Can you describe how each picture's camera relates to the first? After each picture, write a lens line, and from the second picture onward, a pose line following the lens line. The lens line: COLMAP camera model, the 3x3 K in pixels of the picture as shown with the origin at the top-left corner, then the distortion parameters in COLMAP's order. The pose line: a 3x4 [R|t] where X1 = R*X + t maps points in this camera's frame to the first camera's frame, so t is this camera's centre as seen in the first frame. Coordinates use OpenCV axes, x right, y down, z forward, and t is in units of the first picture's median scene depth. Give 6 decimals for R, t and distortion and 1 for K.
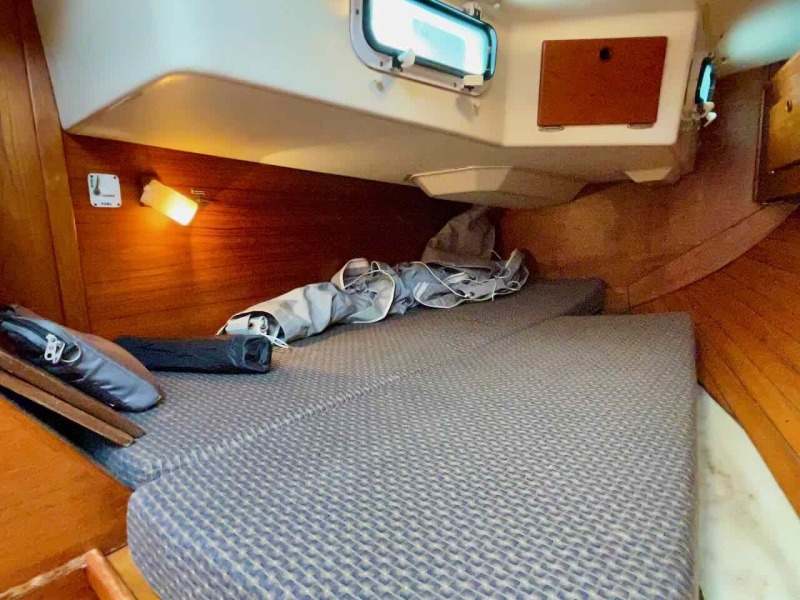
lens RADIAL K [[455.8, 0, 400.0], [0, 455.8, 300.0], [0, 0, 1]] dist [-0.002663, -0.000369]
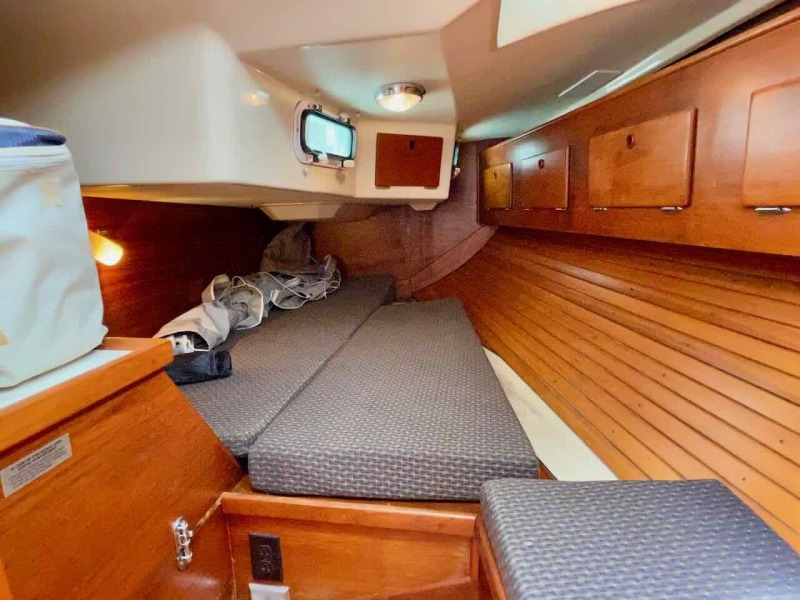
lens RADIAL K [[455.8, 0, 400.0], [0, 455.8, 300.0], [0, 0, 1]] dist [-0.002663, -0.000369]
pose [[0.849469, -0.101569, 0.517770, -0.327958], [0.081402, 0.994776, 0.061591, -0.064134], [-0.521321, -0.010172, 0.853300, -0.249657]]
